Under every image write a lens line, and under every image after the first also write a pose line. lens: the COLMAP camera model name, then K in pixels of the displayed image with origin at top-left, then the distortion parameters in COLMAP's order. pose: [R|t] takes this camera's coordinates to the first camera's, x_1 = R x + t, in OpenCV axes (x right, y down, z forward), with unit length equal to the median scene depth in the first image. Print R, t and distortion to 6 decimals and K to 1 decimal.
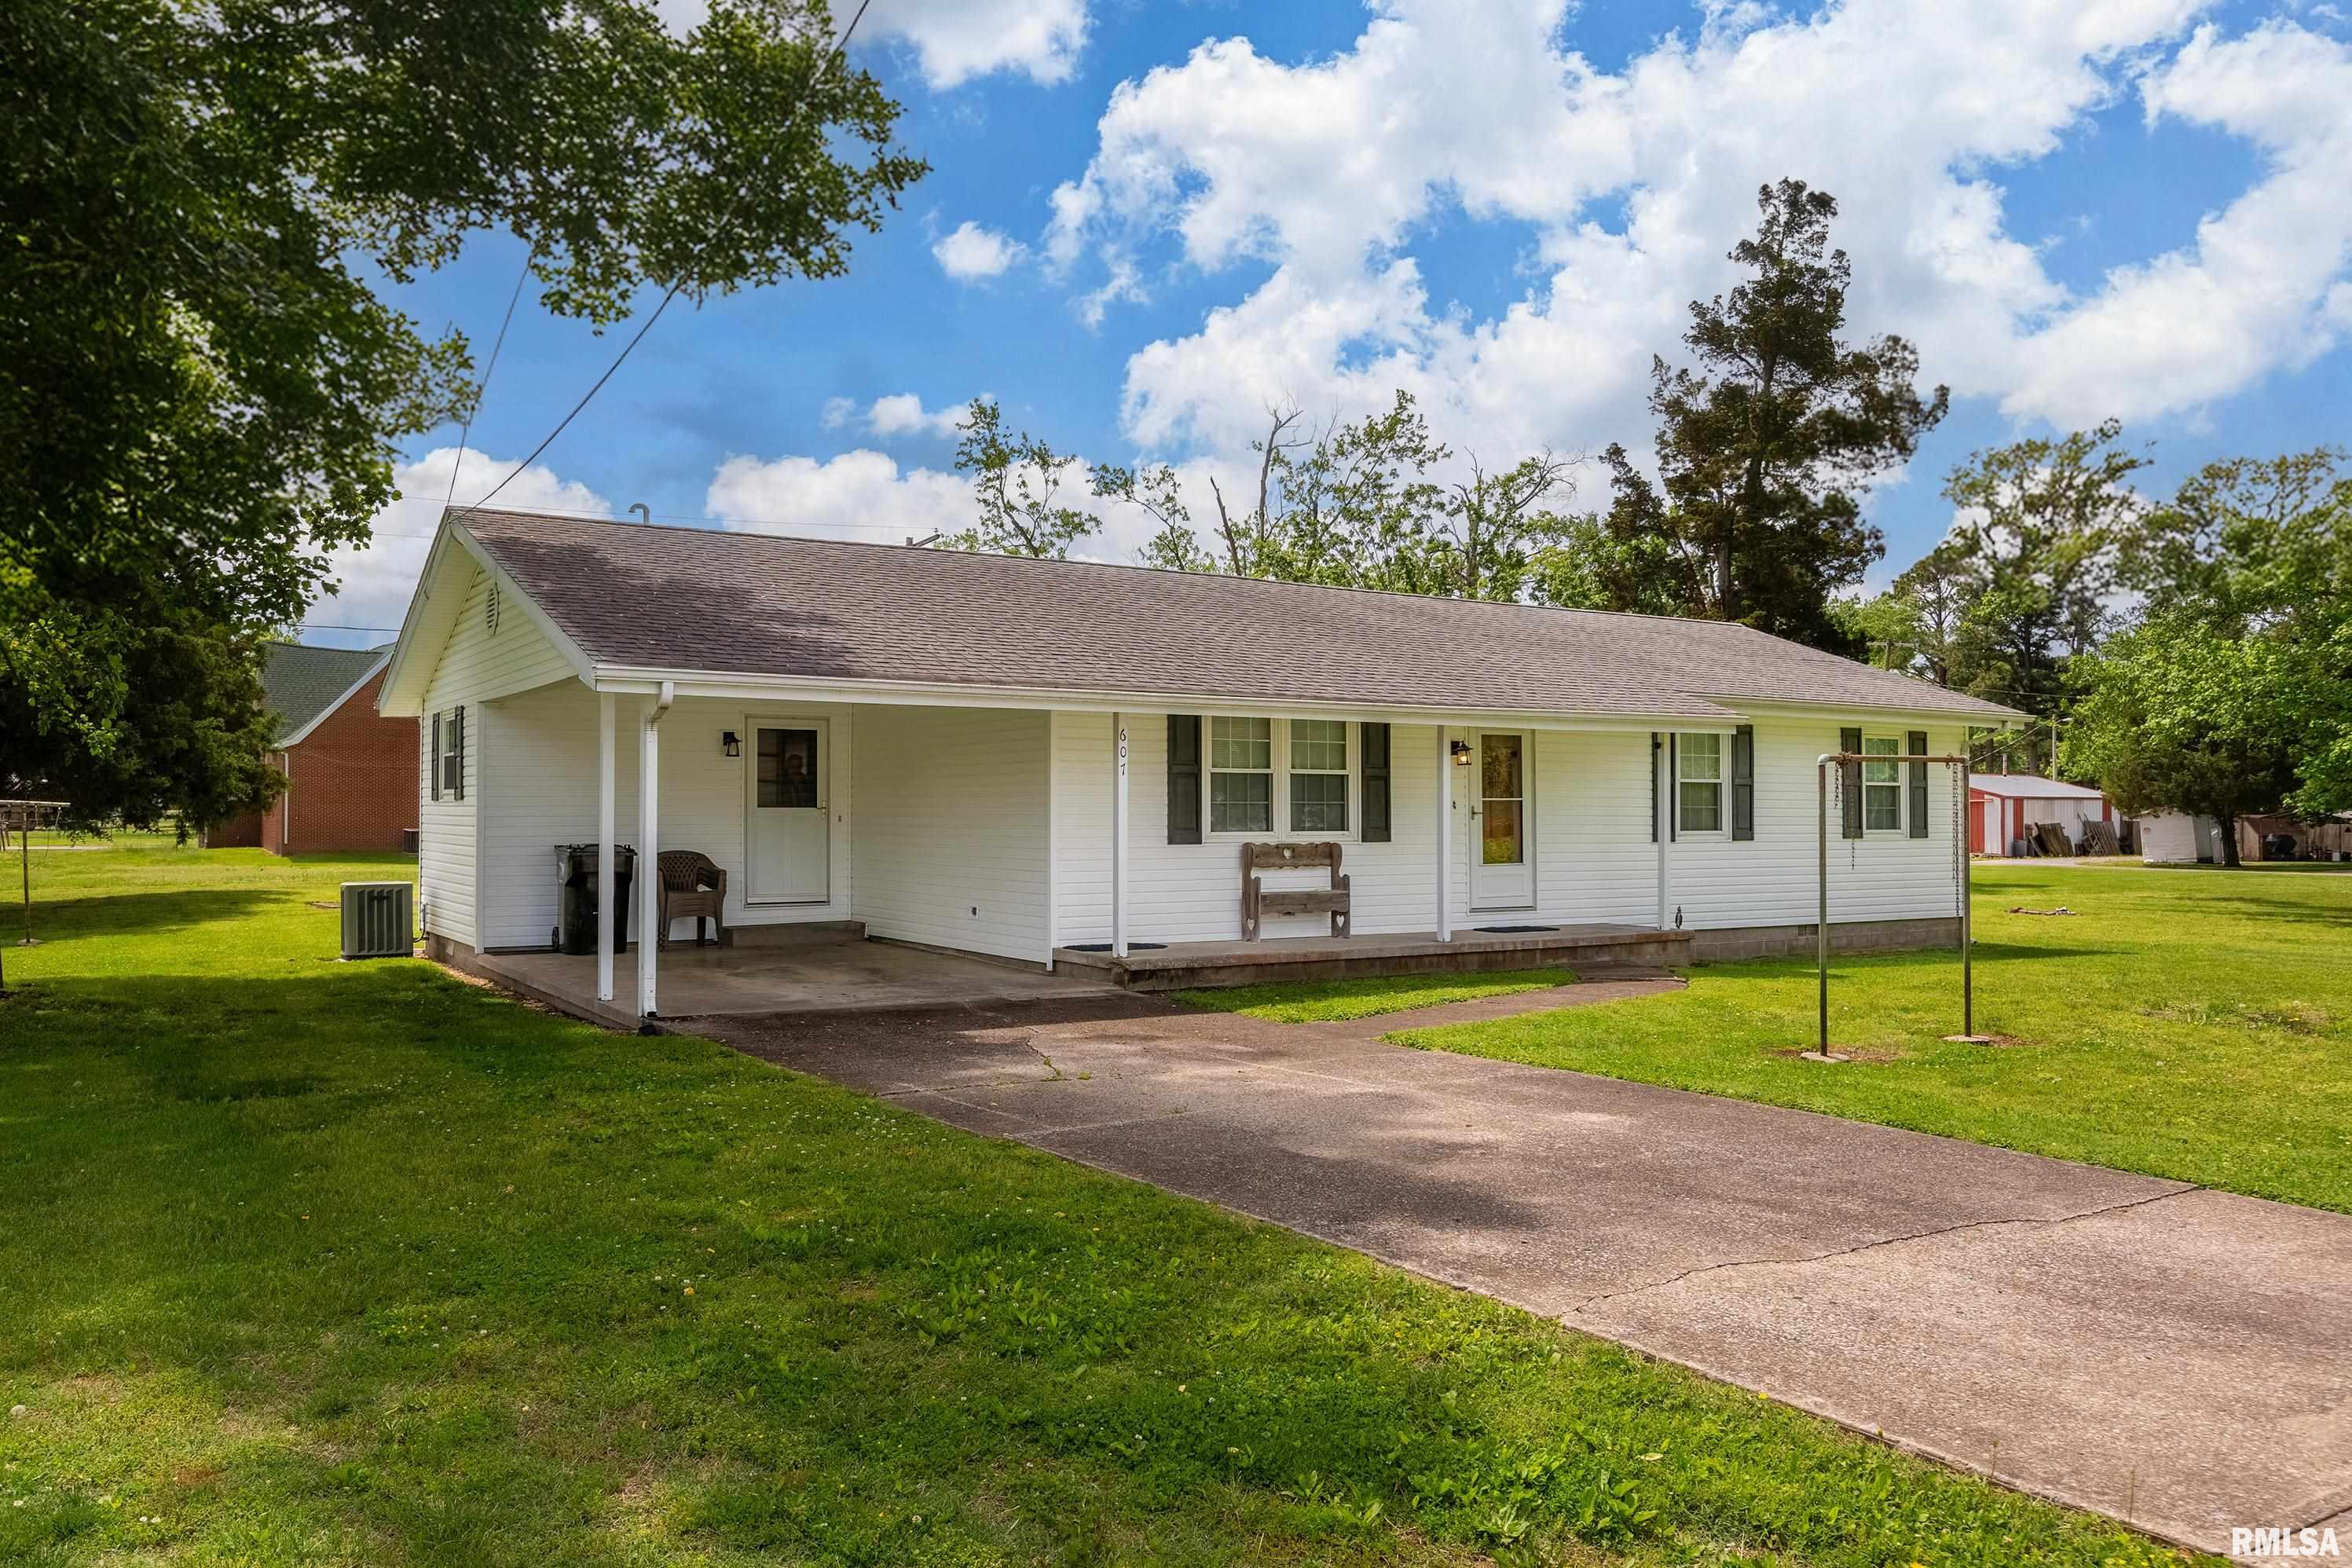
lens RADIAL K [[1708.7, 0, 1176.0], [0, 1708.7, 784.0], [0, 0, 1]] dist [0.000578, -0.000008]
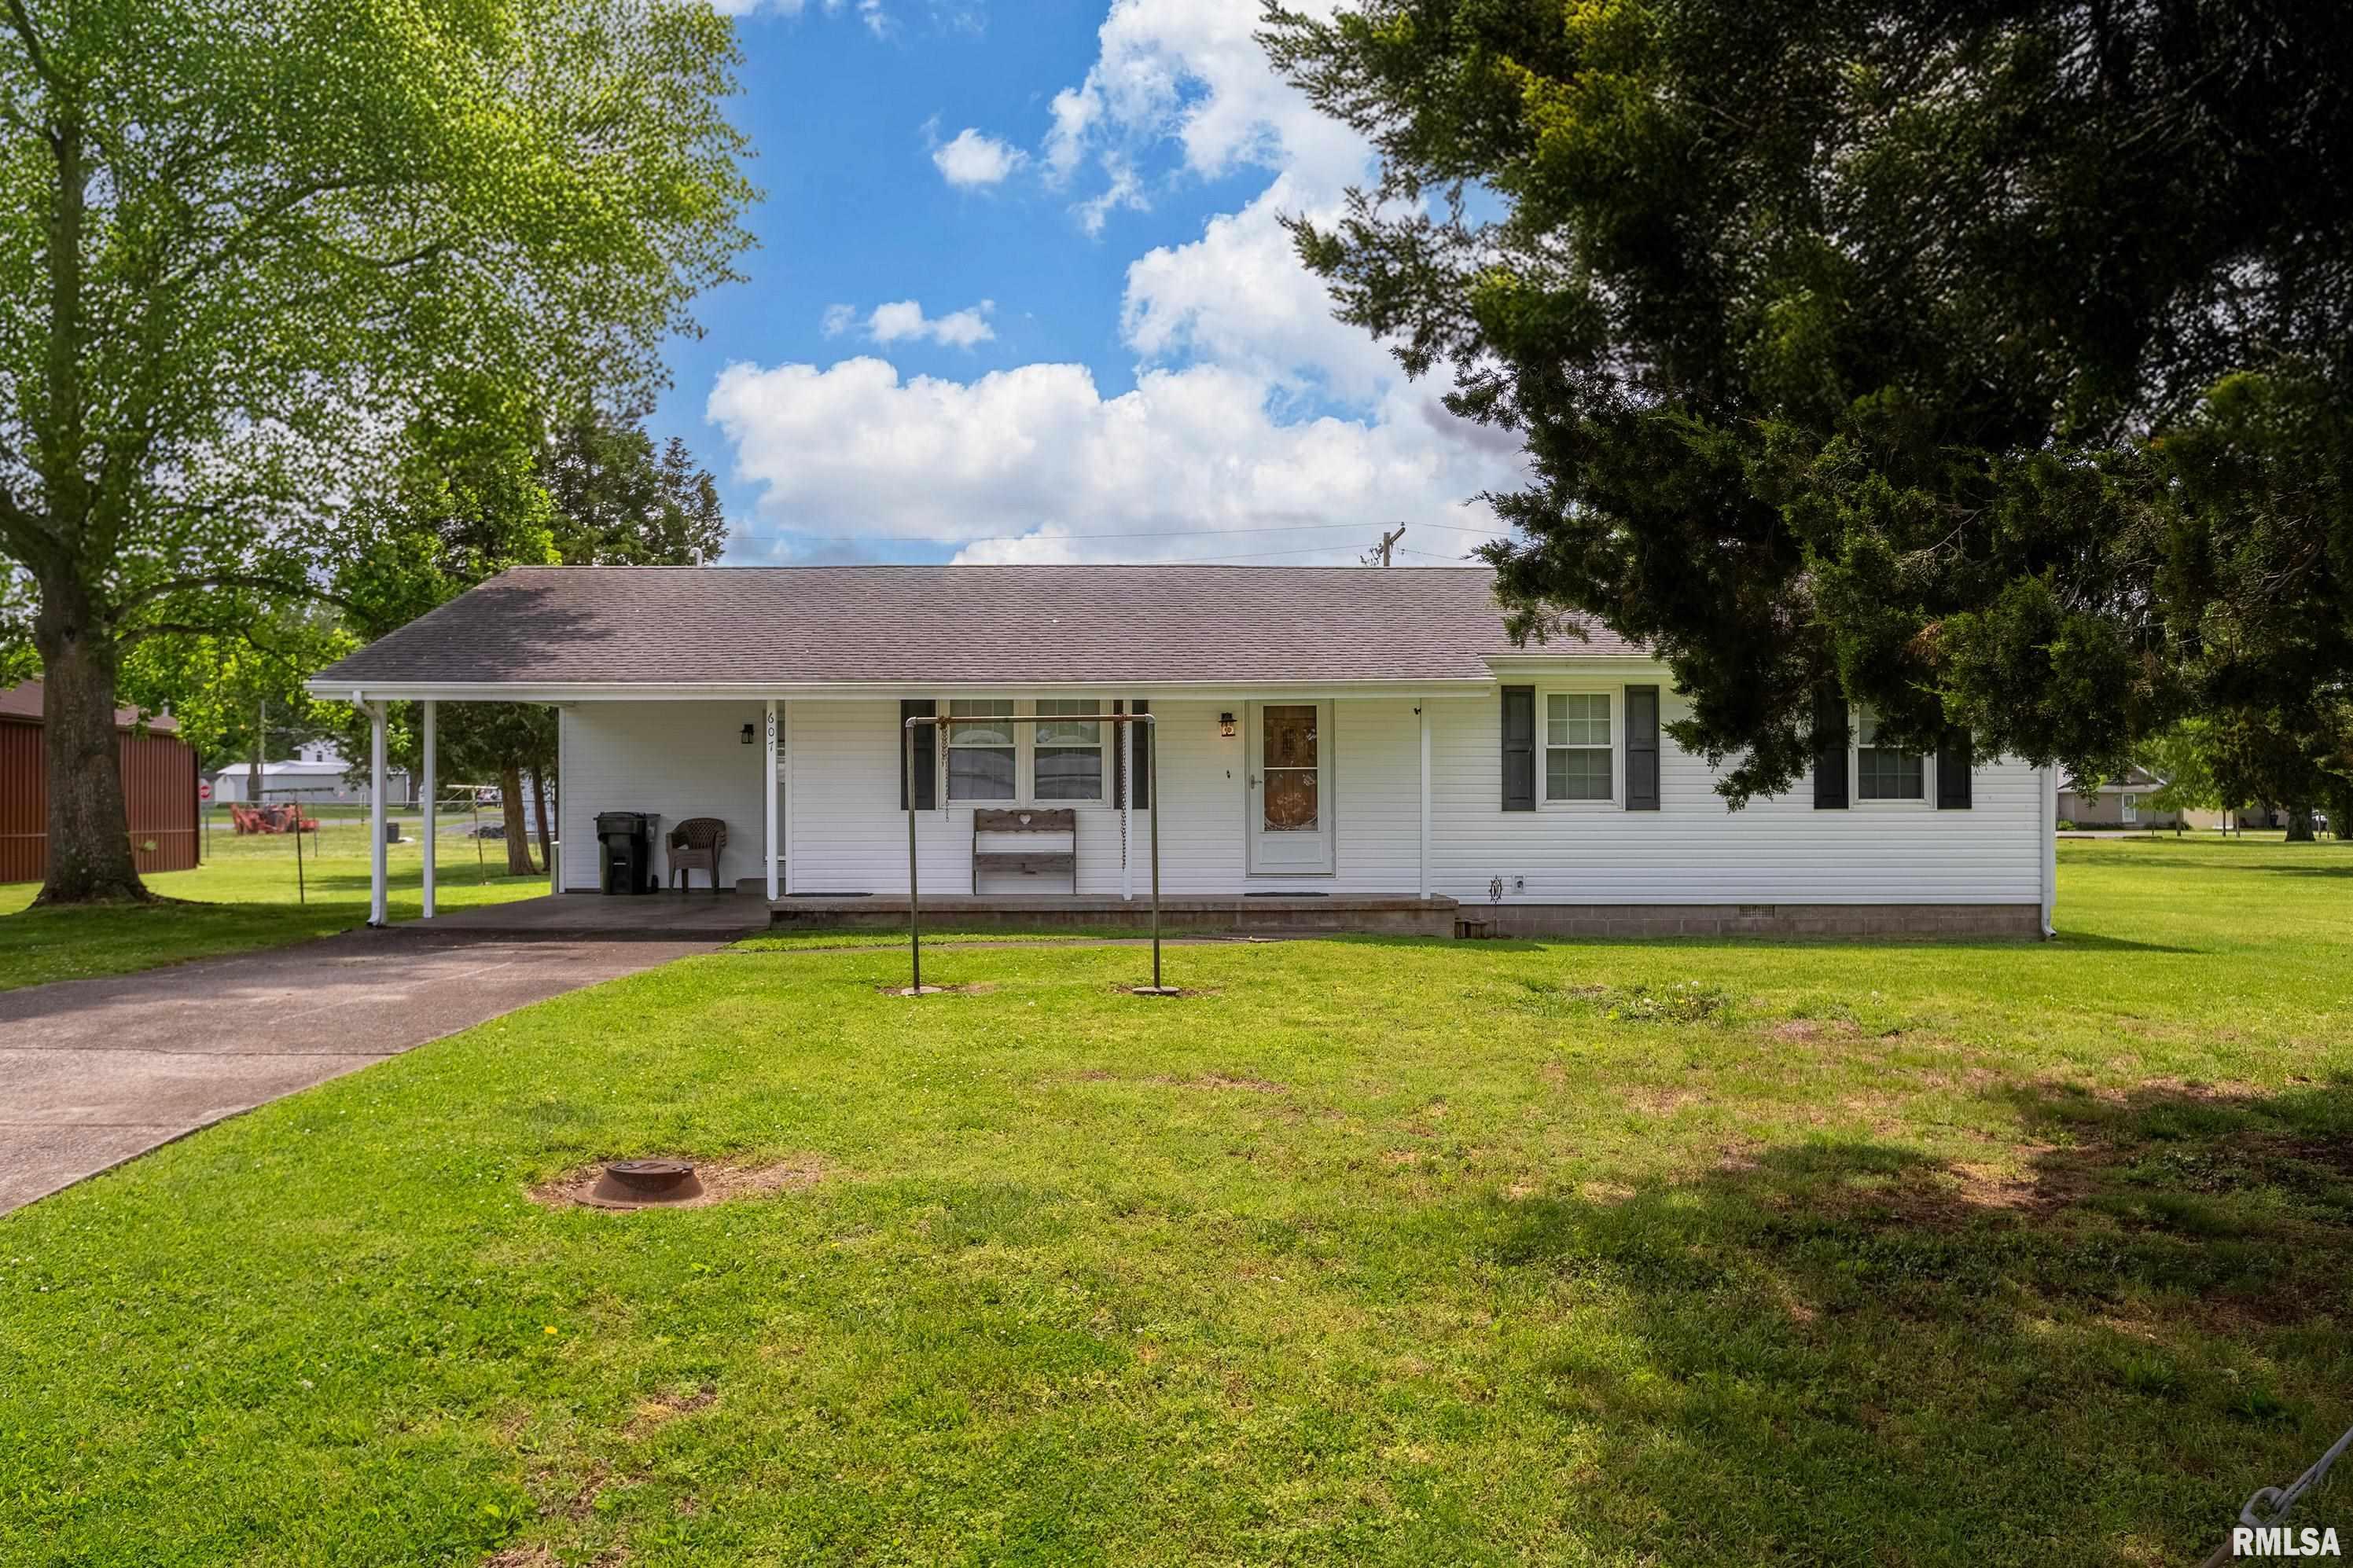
lens RADIAL K [[1709.2, 0, 1176.5], [0, 1709.2, 784.0], [0, 0, 1]] dist [0.000578, -0.000008]
pose [[0.869364, -0.005828, -0.494137, 0.690561], [0.011860, 0.999889, 0.009073, 0.008607], [0.494029, -0.013748, 0.869336, 0.073503]]
